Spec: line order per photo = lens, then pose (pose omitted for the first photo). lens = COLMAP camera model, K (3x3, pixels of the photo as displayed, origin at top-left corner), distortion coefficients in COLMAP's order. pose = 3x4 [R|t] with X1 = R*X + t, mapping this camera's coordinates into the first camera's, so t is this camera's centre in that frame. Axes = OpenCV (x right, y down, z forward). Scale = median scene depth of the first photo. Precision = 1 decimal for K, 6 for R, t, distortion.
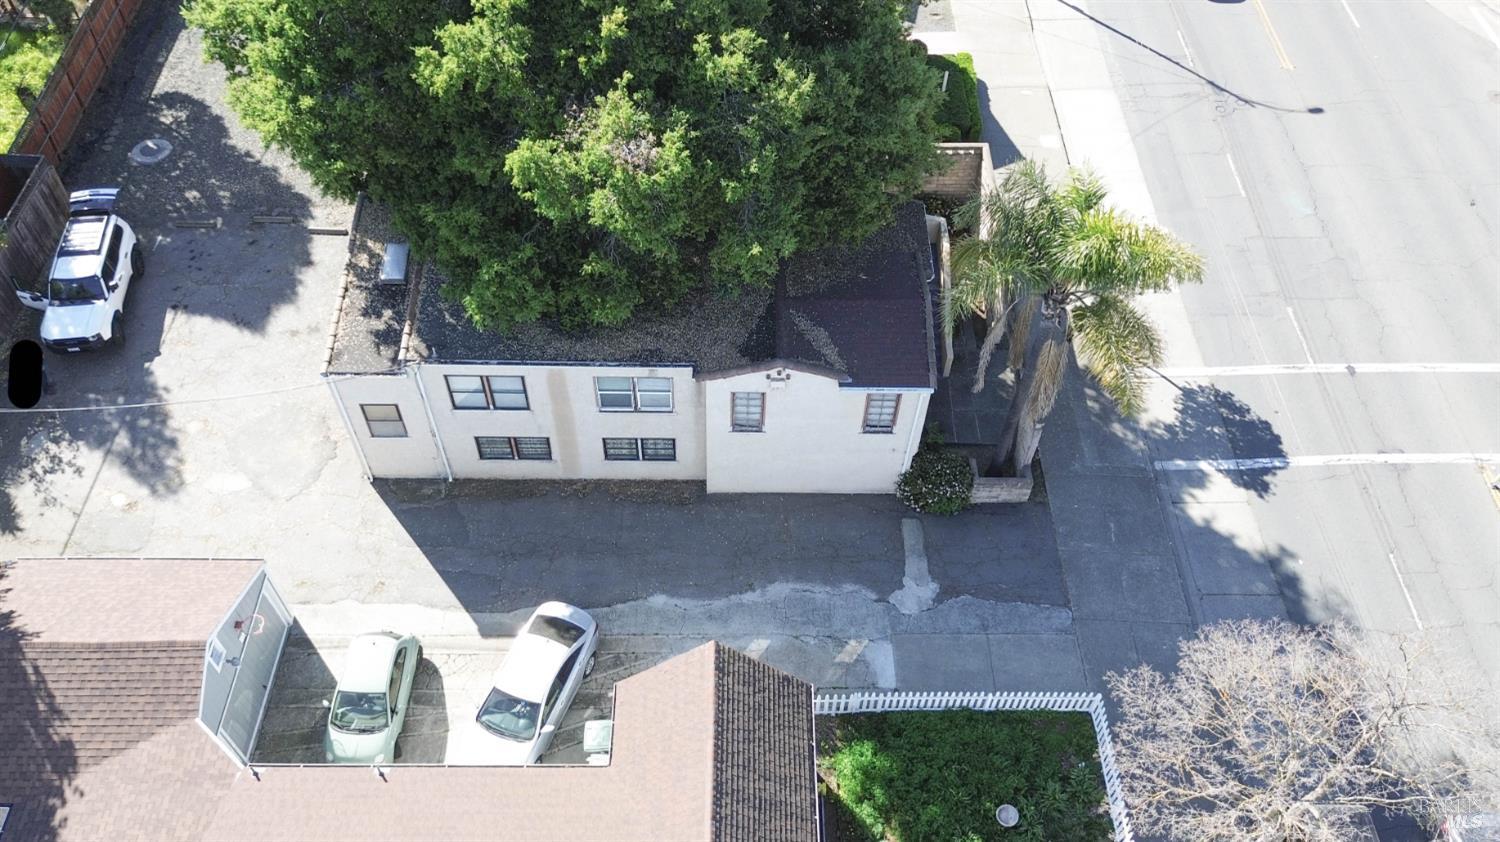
lens RADIAL K [[1067.7, 0, 744.6], [0, 1067.7, 418.4], [0, 0, 1]] dist [0.095610, -0.120726]
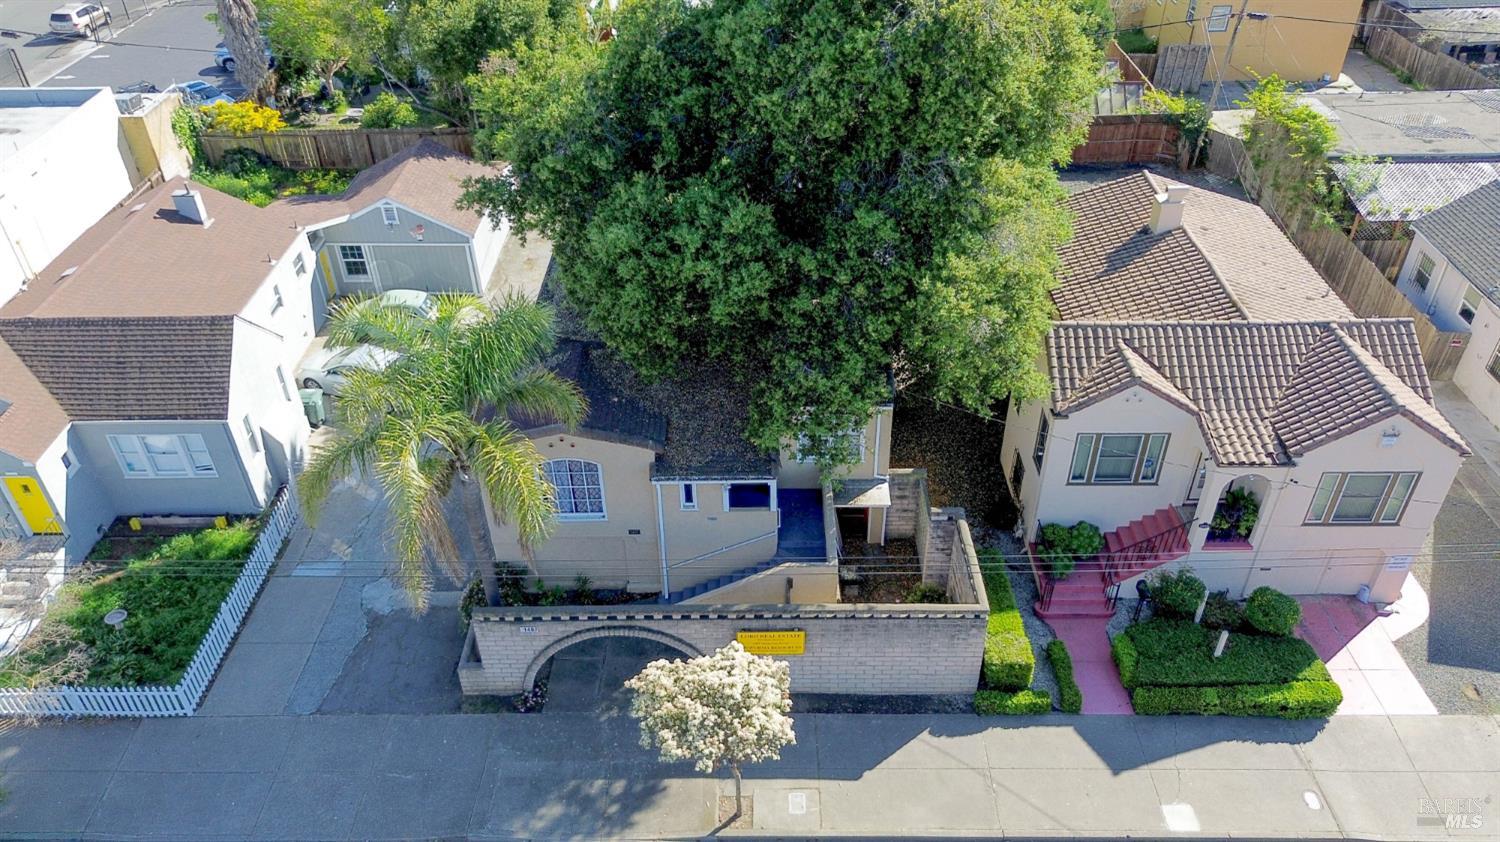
lens RADIAL K [[1067.7, 0, 744.6], [0, 1067.7, 418.4], [0, 0, 1]] dist [0.095610, -0.120726]
pose [[-0.006771, 0.590746, -0.806829, 0.871929], [-0.771425, 0.510310, 0.380114, -0.566254], [0.636284, 0.624982, 0.452261, 0.650703]]
